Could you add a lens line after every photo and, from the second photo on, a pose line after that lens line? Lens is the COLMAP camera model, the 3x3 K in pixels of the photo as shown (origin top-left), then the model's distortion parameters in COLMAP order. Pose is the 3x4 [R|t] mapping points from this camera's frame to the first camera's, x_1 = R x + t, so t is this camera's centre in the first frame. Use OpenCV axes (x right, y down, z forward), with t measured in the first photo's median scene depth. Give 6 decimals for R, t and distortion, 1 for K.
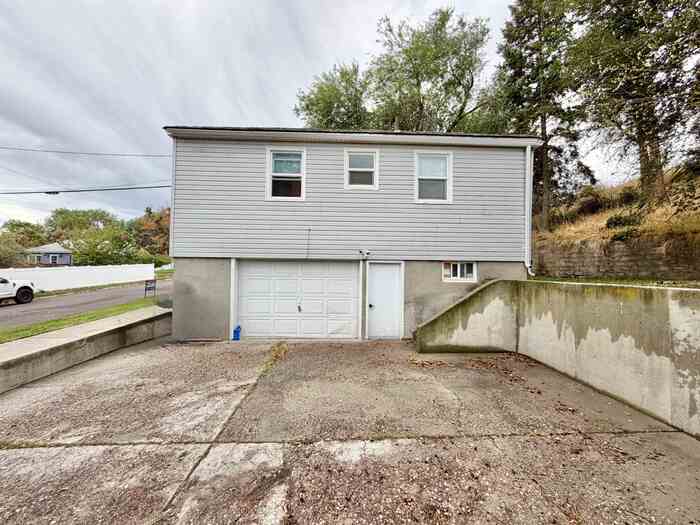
lens RADIAL K [[279.5, 0, 344.9], [0, 279.5, 262.6], [0, 0, 1]] dist [0.001145, 0.000330]
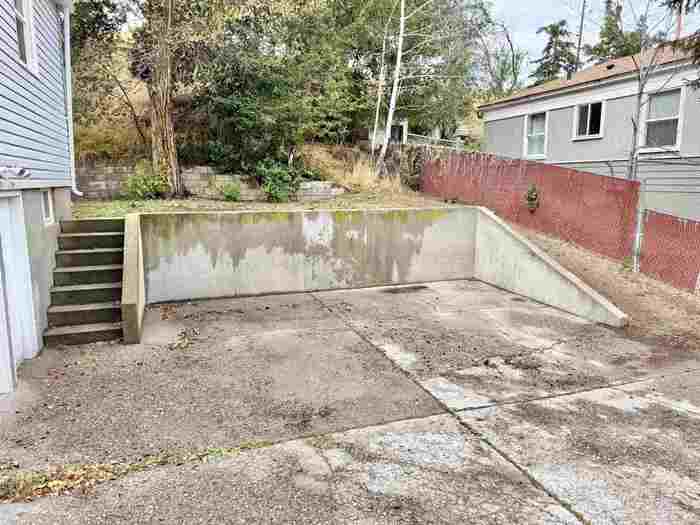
lens RADIAL K [[496.4, 0, 344.8], [0, 496.4, 261.3], [0, 0, 1]] dist [0.023921, -0.015935]
pose [[-0.318310, -0.164219, 0.933655, -1.656433], [-0.029838, 0.986129, 0.163276, -0.096393], [-0.947517, 0.024114, -0.318795, 1.686805]]
